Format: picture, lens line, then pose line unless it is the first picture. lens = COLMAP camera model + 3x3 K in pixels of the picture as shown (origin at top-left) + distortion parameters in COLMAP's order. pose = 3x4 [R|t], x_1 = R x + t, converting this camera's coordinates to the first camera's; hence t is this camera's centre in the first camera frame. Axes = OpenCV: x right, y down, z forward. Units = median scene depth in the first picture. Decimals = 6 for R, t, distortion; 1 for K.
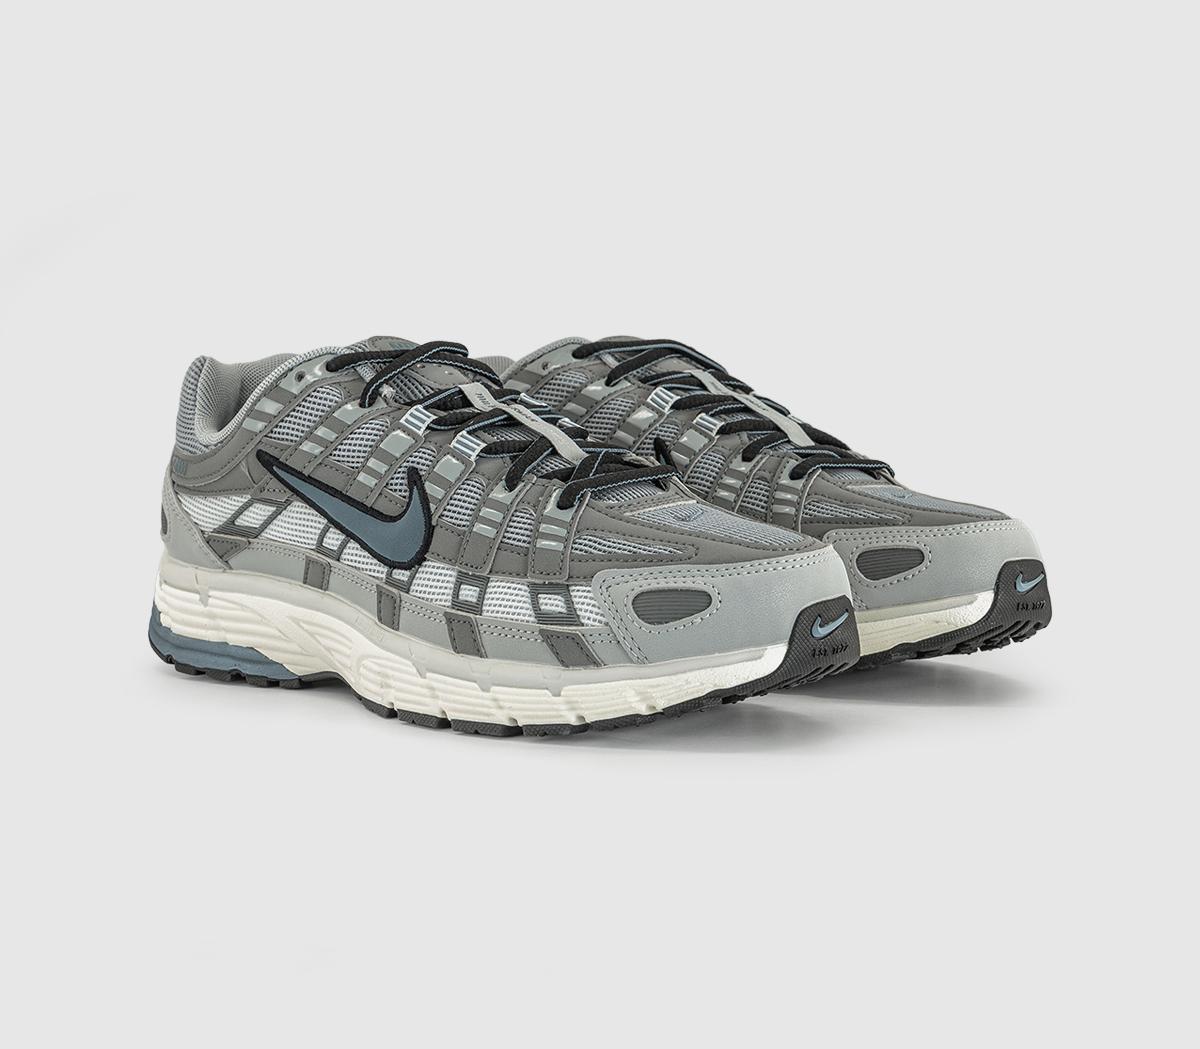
lens RADIAL K [[1980.9, 0, 600.0], [0, 1980.9, 524.5], [0, 0, 1]] dist [0.018065, 0.103854]
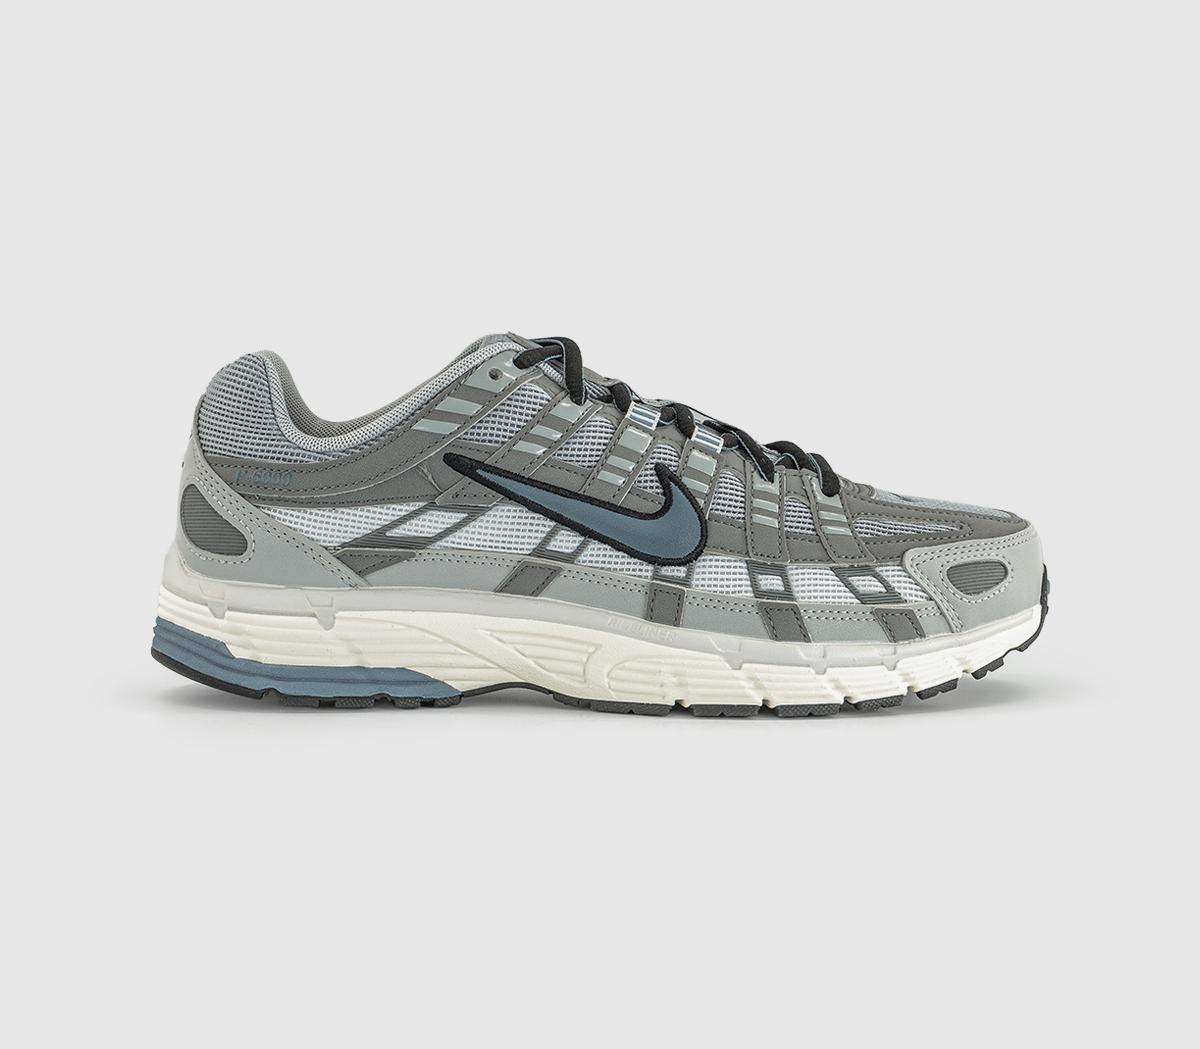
lens RADIAL K [[1980.9, 0, 600.0], [0, 1980.9, 524.5], [0, 0, 1]] dist [0.018065, 0.103854]
pose [[0.788958, -0.053885, 0.612079, -0.727477], [0.055080, 0.998339, 0.016893, -0.016722], [-0.611973, 0.020385, 0.790616, 0.229144]]
